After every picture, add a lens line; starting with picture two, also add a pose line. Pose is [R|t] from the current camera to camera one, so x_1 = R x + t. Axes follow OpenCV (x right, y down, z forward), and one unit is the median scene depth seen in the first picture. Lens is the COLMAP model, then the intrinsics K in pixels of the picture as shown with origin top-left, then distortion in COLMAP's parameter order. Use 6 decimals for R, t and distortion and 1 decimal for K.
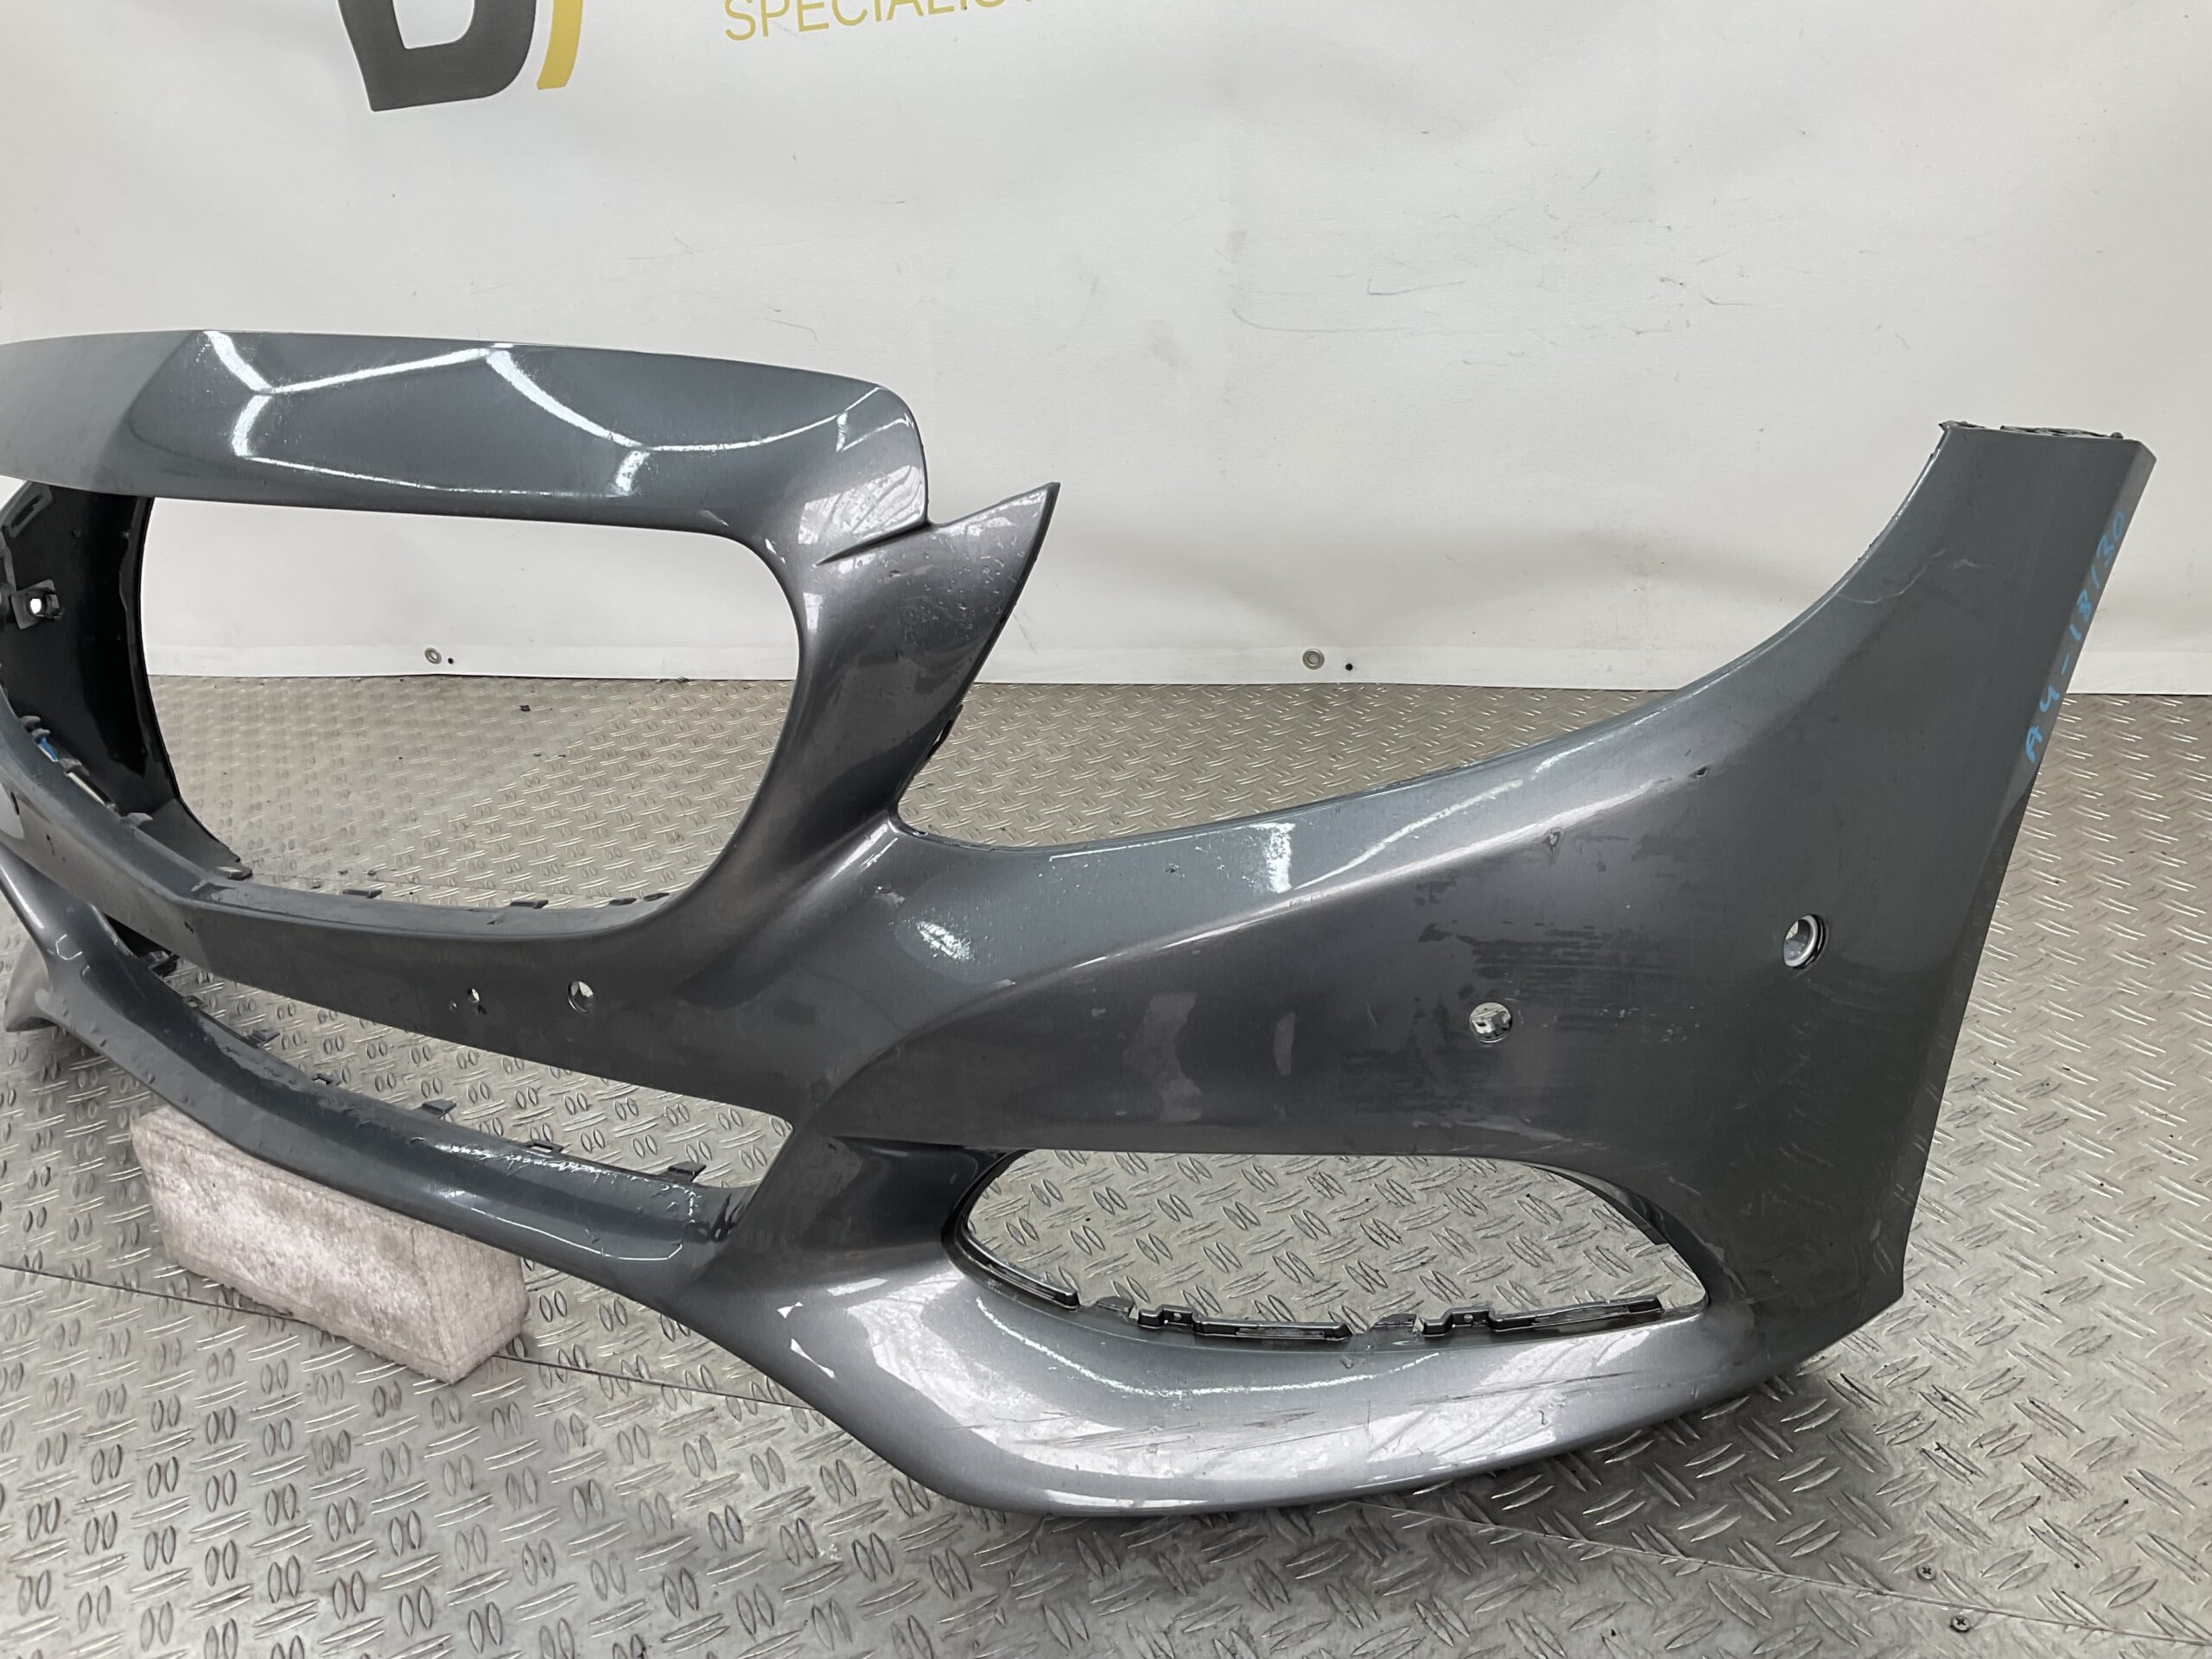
lens RADIAL K [[1825.9, 0, 1083.1], [0, 1825.9, 836.2], [0, 0, 1]] dist [0.106677, -0.193297]
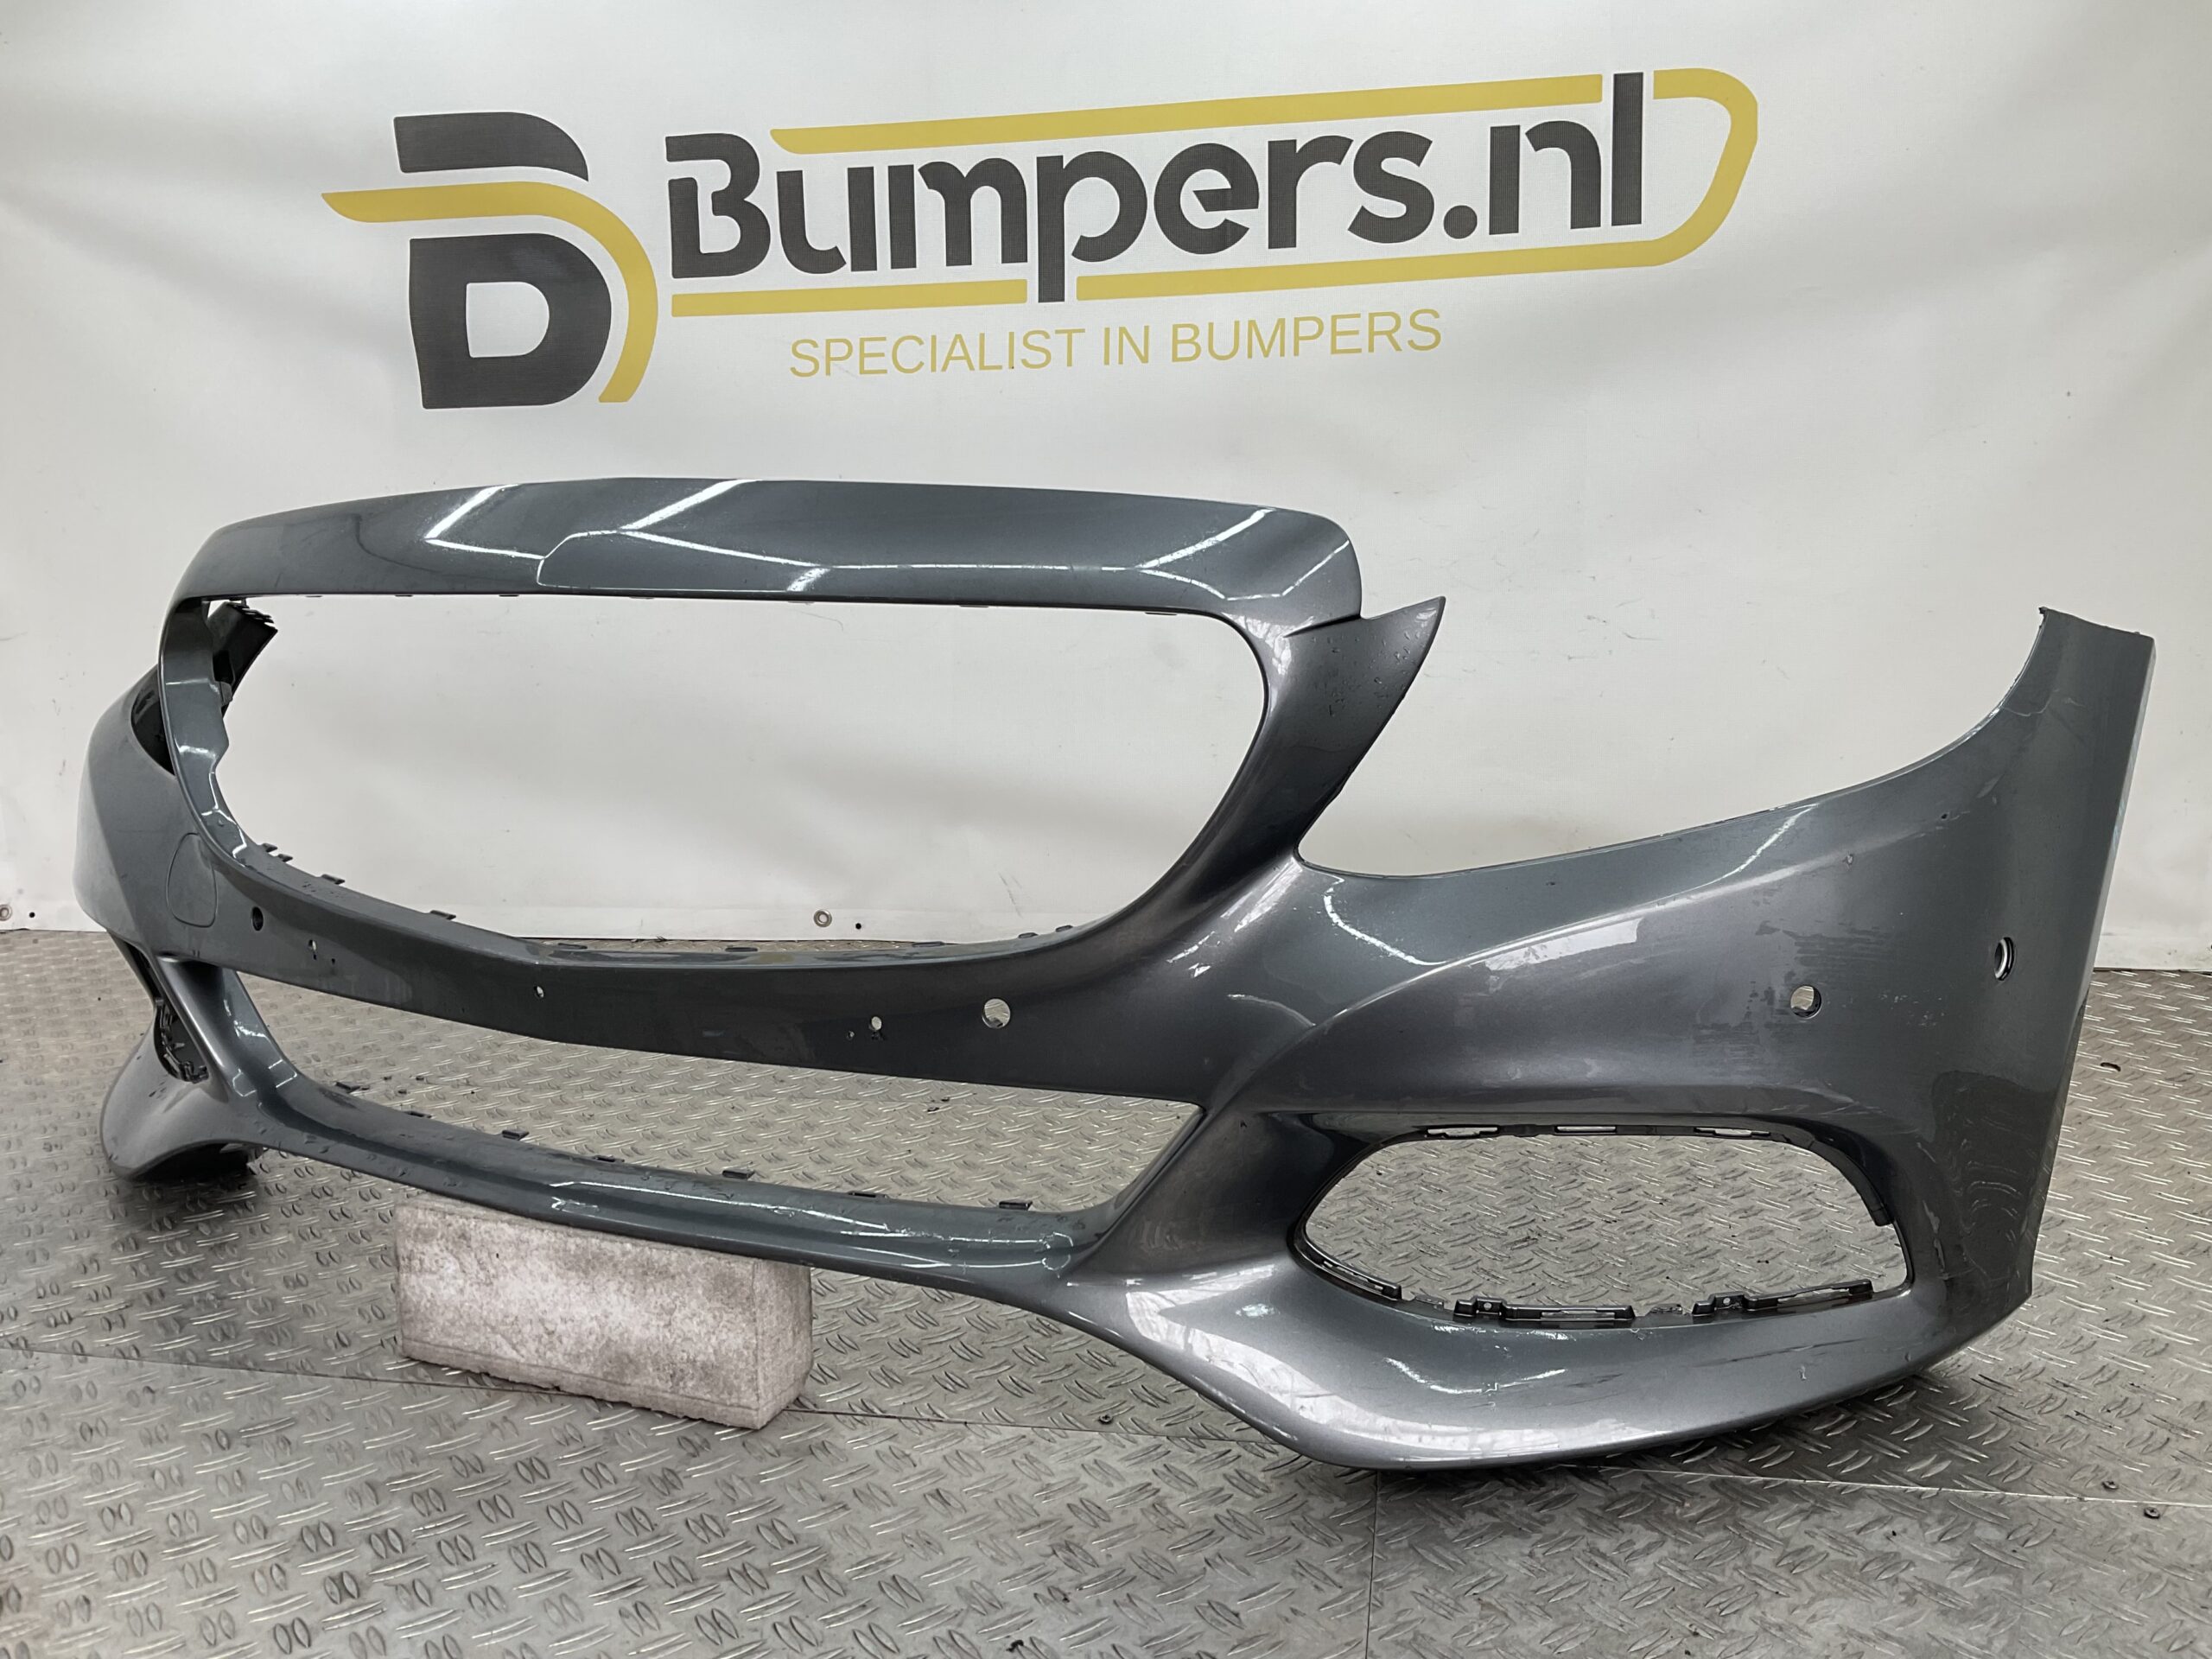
lens RADIAL K [[1825.9, 0, 1099.4], [0, 1825.9, 821.0], [0, 0, 1]] dist [0.040400, -0.066922]
pose [[0.982121, 0.056676, 0.179518, -0.350792], [-0.012602, 0.971257, -0.237699, 0.201103], [-0.187830, 0.231187, 0.954606, -0.120286]]
